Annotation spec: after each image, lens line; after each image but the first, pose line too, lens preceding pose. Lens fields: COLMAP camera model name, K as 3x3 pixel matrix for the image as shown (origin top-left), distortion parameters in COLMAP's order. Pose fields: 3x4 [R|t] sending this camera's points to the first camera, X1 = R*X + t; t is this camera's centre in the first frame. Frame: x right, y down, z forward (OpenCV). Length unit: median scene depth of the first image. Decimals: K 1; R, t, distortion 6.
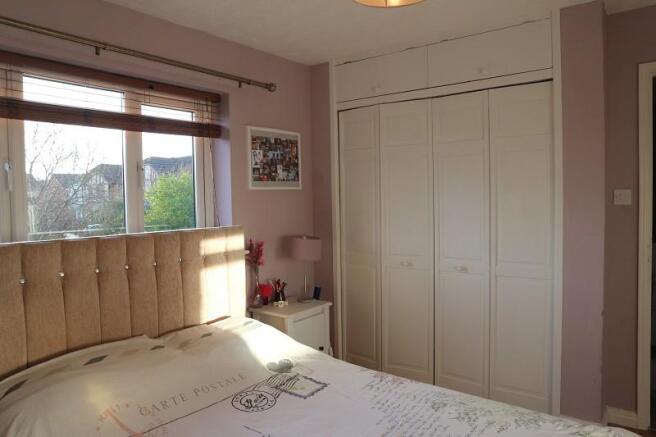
lens RADIAL K [[451.9, 0, 328.0], [0, 451.9, 218.5], [0, 0, 1]] dist [-0.133805, 0.081627]
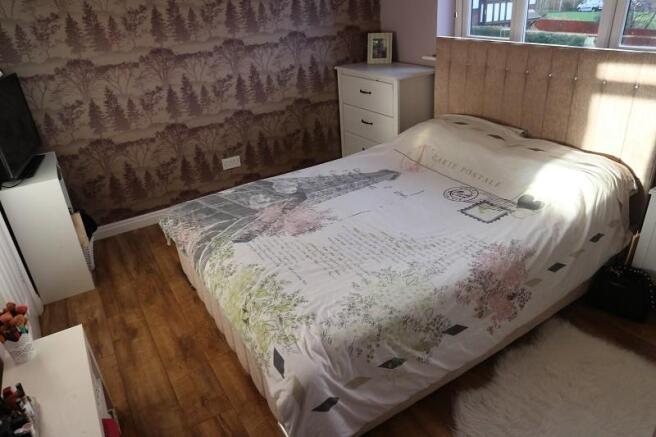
lens RADIAL K [[451.9, 0, 328.0], [0, 451.9, 218.5], [0, 0, 1]] dist [-0.133805, 0.081627]
pose [[-0.350915, 0.469584, -0.810154, 0.964991], [0.035572, 0.871233, 0.489579, -0.155797], [0.935731, 0.142982, -0.322433, 0.985778]]
